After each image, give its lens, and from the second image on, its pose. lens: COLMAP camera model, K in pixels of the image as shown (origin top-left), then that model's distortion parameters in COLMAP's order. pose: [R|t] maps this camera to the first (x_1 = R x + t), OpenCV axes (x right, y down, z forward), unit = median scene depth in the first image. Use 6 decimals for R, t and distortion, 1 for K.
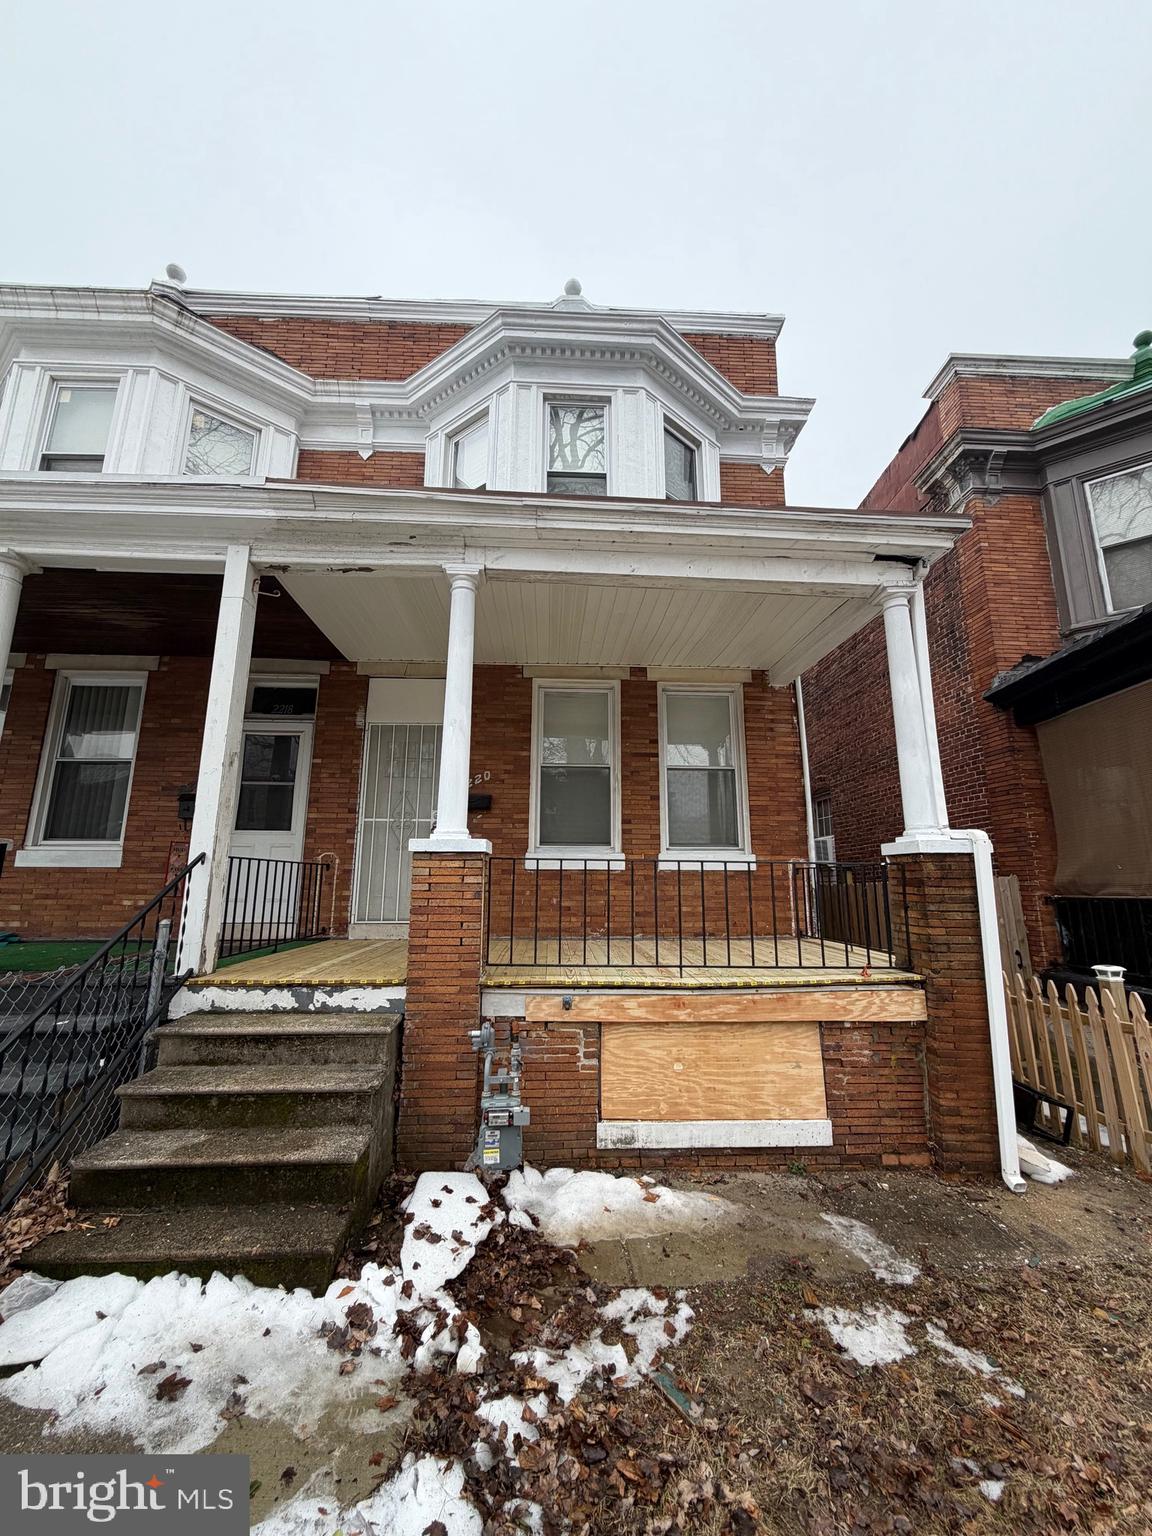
lens RADIAL K [[610.9, 0, 577.3], [0, 610.9, 761.4], [0, 0, 1]] dist [-0.000887, 0.000297]
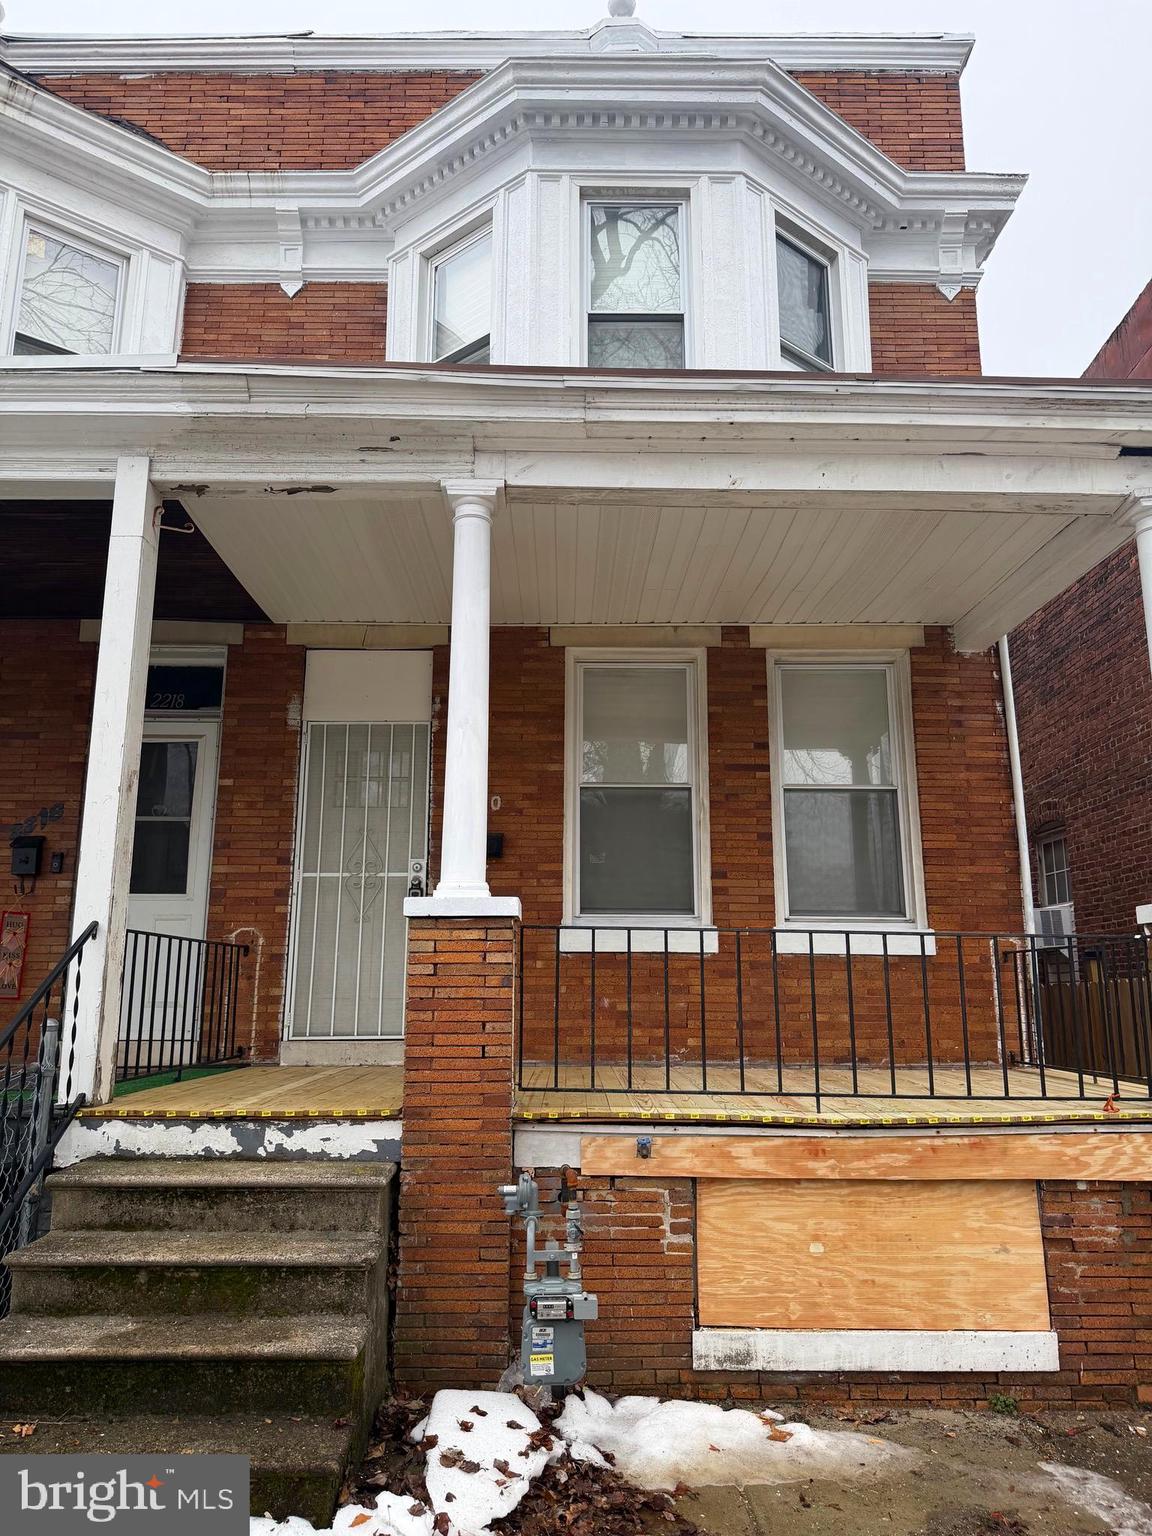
lens RADIAL K [[1063.6, 0, 571.9], [0, 1063.6, 770.9], [0, 0, 1]] dist [0.033382, -0.041722]
pose [[0.998962, -0.009814, -0.044471, -0.033031], [0.009485, 0.999926, -0.007593, -0.001152], [0.044542, 0.007163, 0.998982, -0.129207]]
